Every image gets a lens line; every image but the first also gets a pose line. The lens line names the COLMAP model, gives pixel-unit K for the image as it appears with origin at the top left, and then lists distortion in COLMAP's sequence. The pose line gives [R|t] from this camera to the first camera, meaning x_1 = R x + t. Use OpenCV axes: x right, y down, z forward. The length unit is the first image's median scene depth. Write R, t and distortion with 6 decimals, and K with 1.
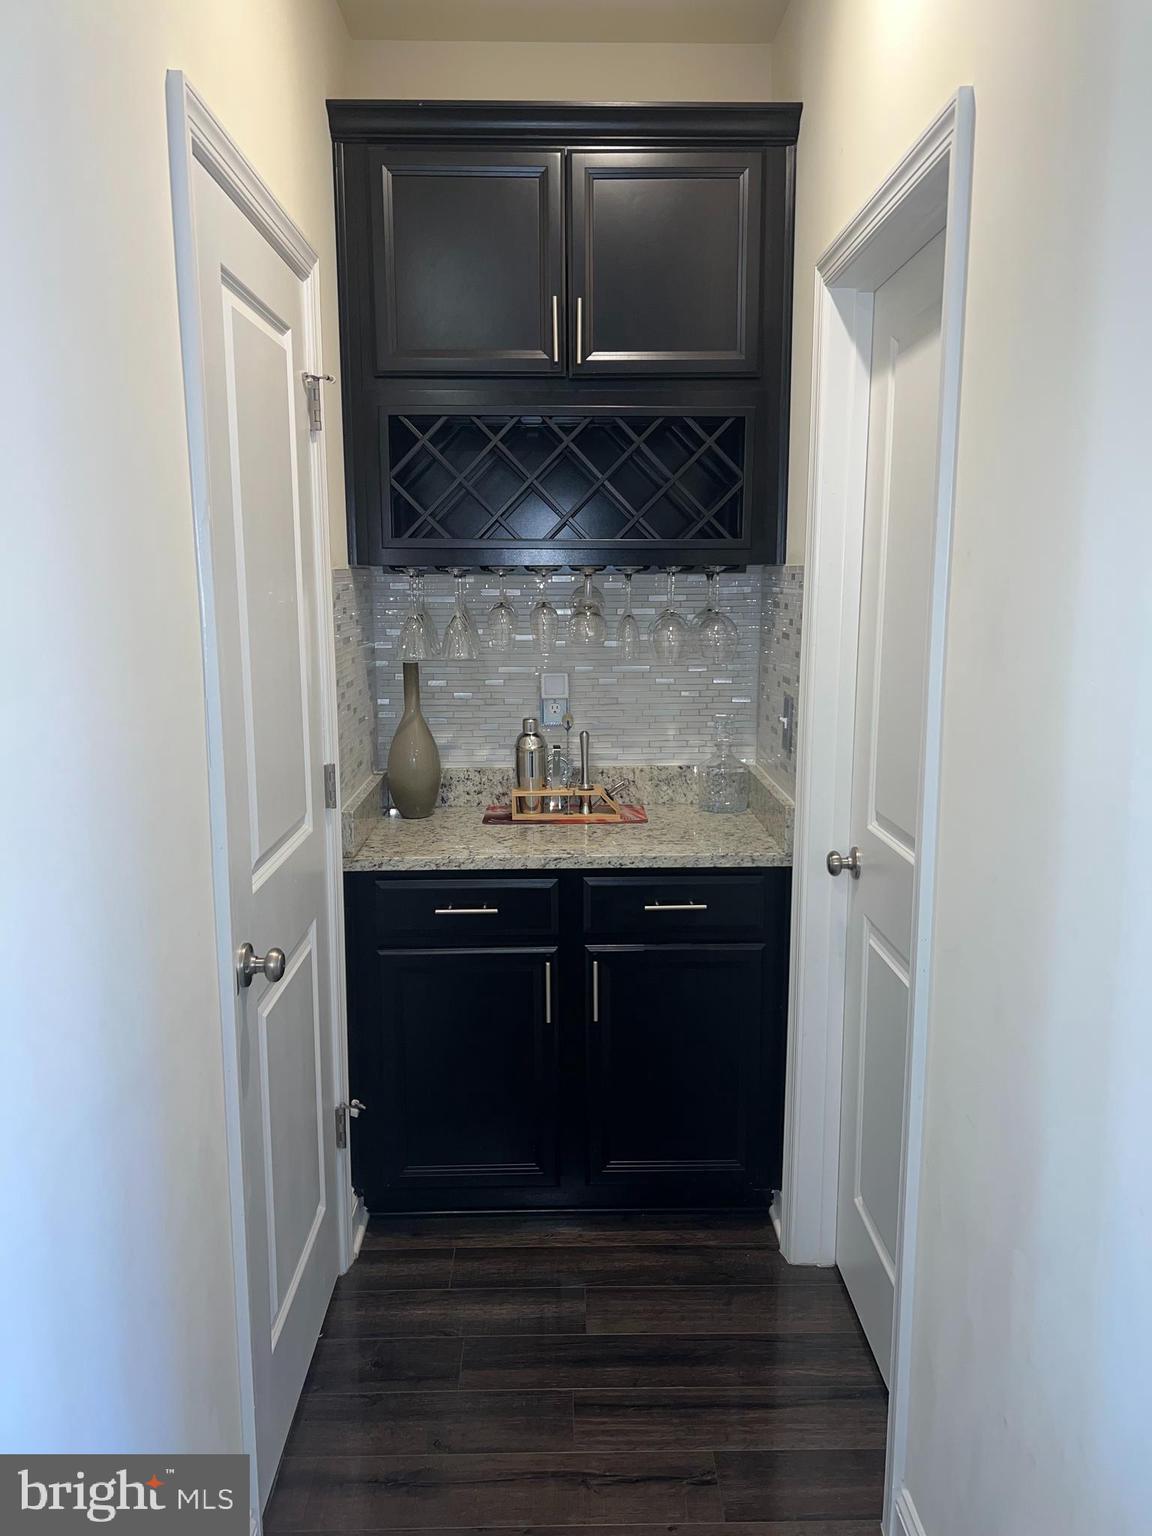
lens RADIAL K [[1173.6, 0, 573.4], [0, 1173.6, 760.7], [0, 0, 1]] dist [0.056619, -0.026383]
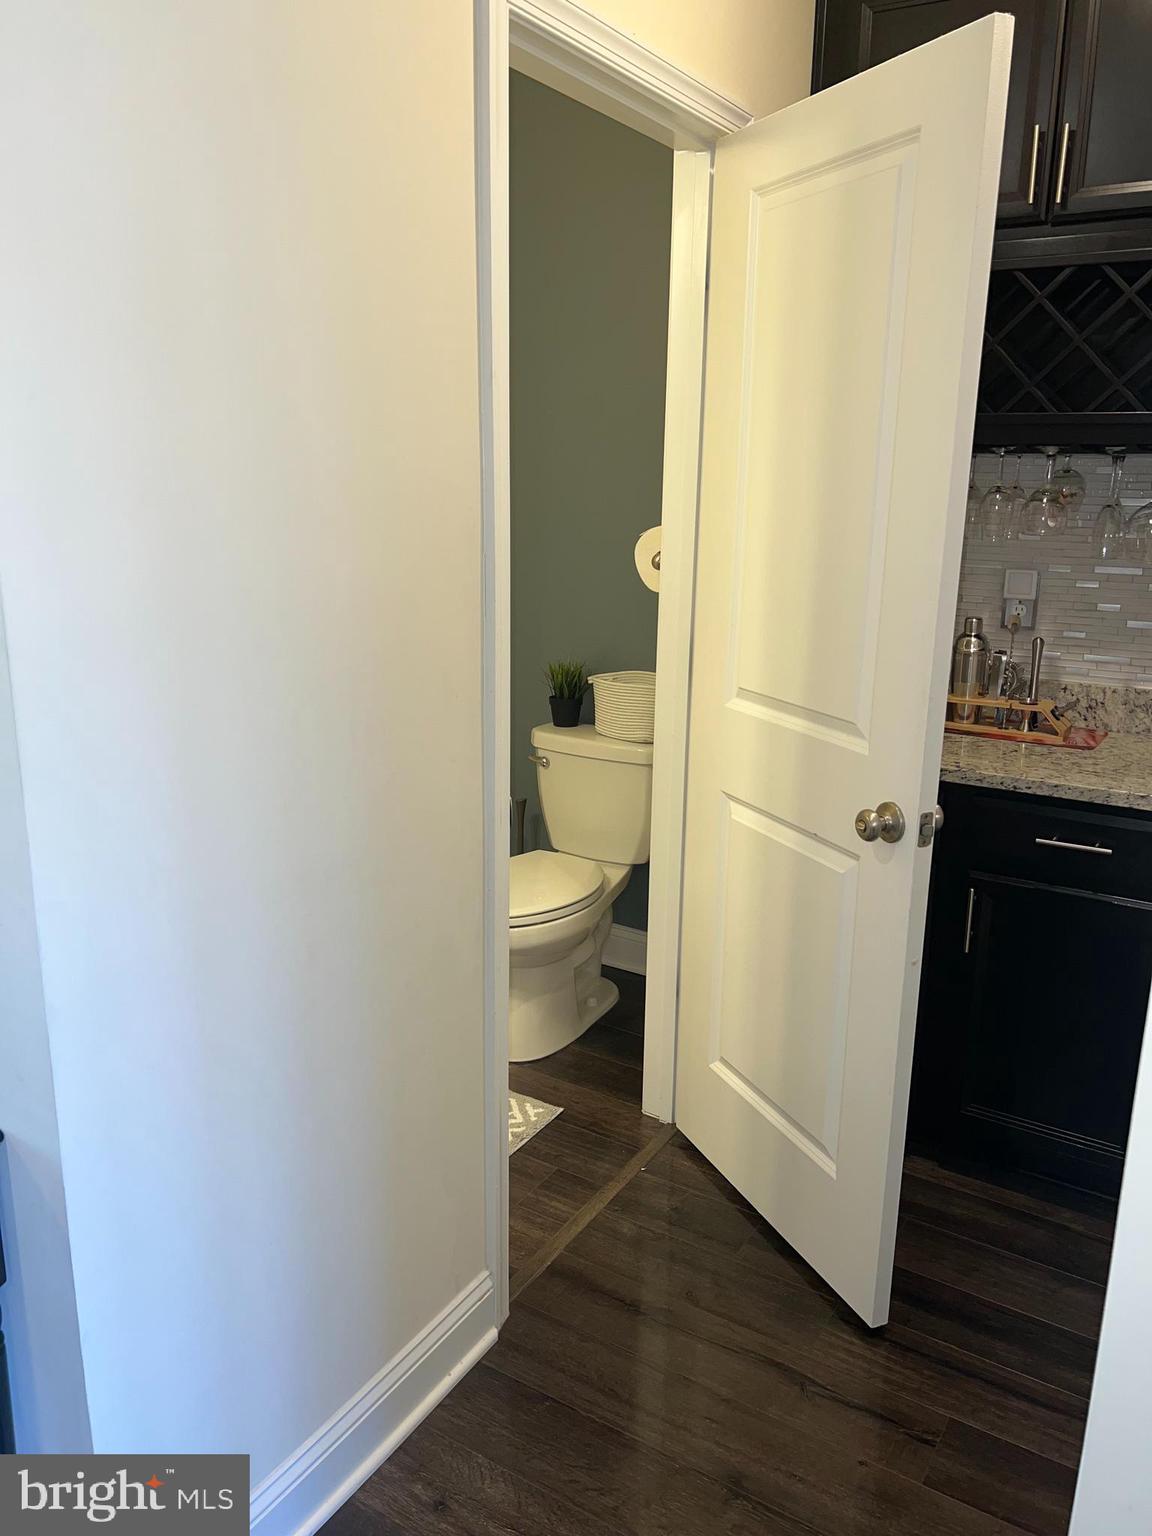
lens RADIAL K [[1173.6, 0, 581.4], [0, 1173.6, 767.9], [0, 0, 1]] dist [0.056619, -0.026383]
pose [[0.847754, 0.152412, -0.508019, 0.188668], [-0.106919, 0.987268, 0.117772, 0.003262], [0.519501, -0.045525, 0.853256, 0.060181]]
